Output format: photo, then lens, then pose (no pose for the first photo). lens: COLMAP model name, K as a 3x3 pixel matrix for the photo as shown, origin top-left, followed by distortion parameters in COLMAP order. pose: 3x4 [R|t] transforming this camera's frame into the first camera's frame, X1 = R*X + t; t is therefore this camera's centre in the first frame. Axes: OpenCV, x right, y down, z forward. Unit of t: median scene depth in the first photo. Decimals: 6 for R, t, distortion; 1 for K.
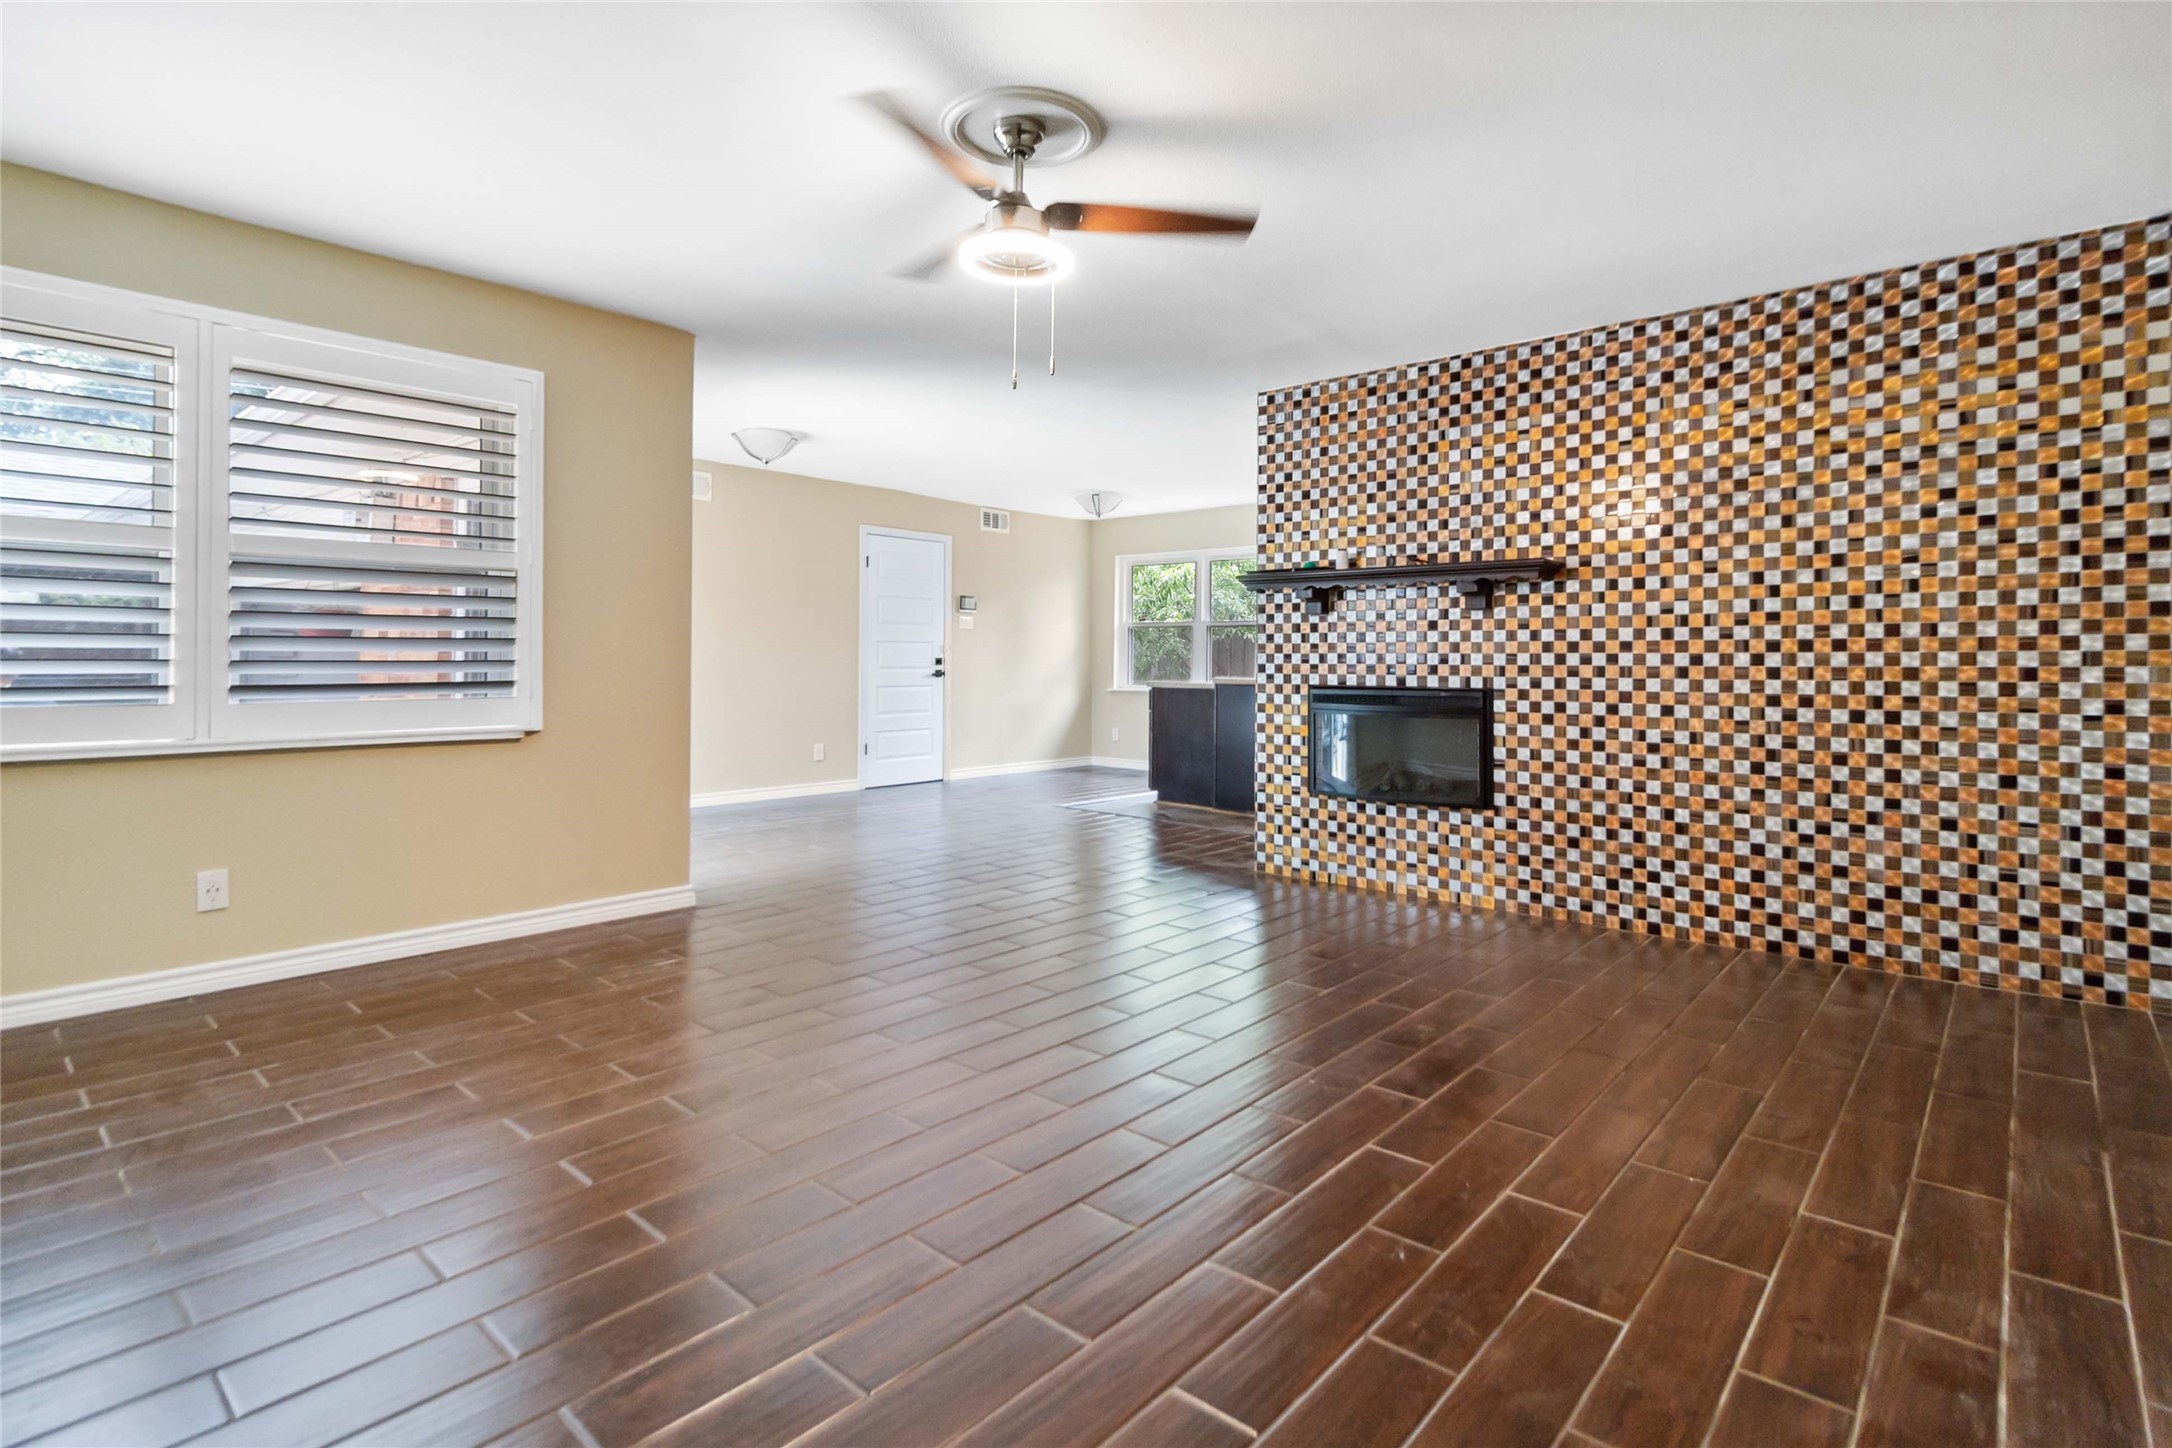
lens RADIAL K [[1061.2, 0, 1085.2], [0, 1061.2, 663.6], [0, 0, 1]] dist [0.001296, -0.000050]
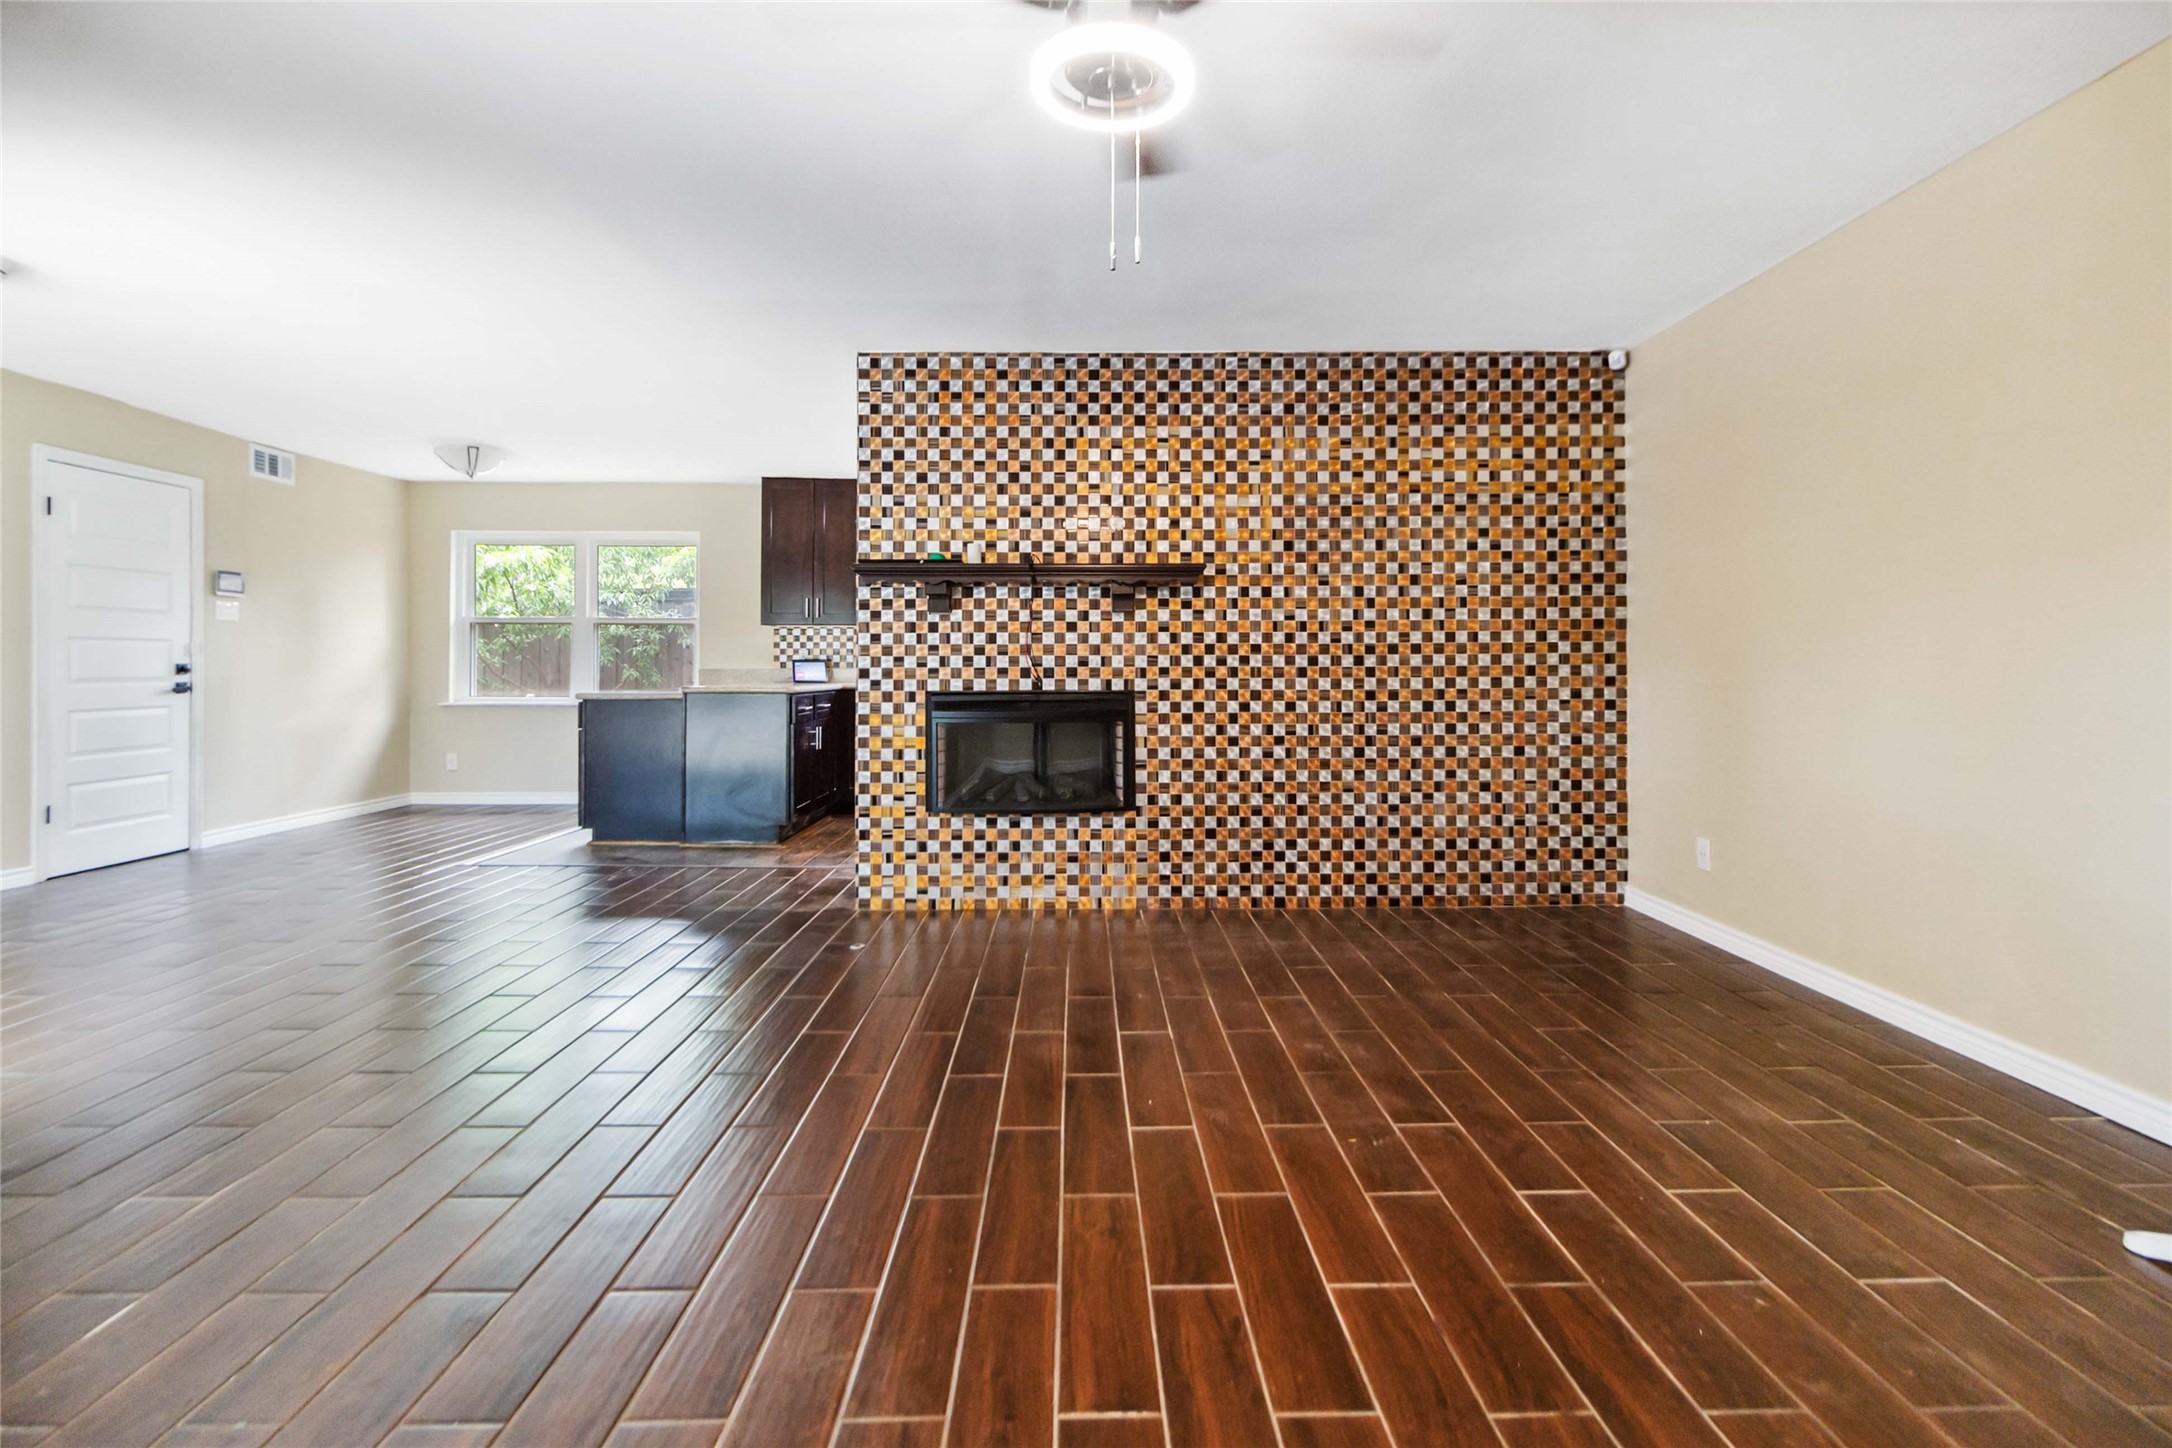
lens RADIAL K [[1035.0, 0, 1088.0], [0, 1035.0, 666.5], [0, 0, 1]] dist [0.000218, 0.000131]
pose [[0.738304, -0.007868, 0.674422, -0.323016], [0.007761, 0.999965, 0.003170, -0.002894], [-0.674424, 0.002893, 0.738339, 0.313306]]
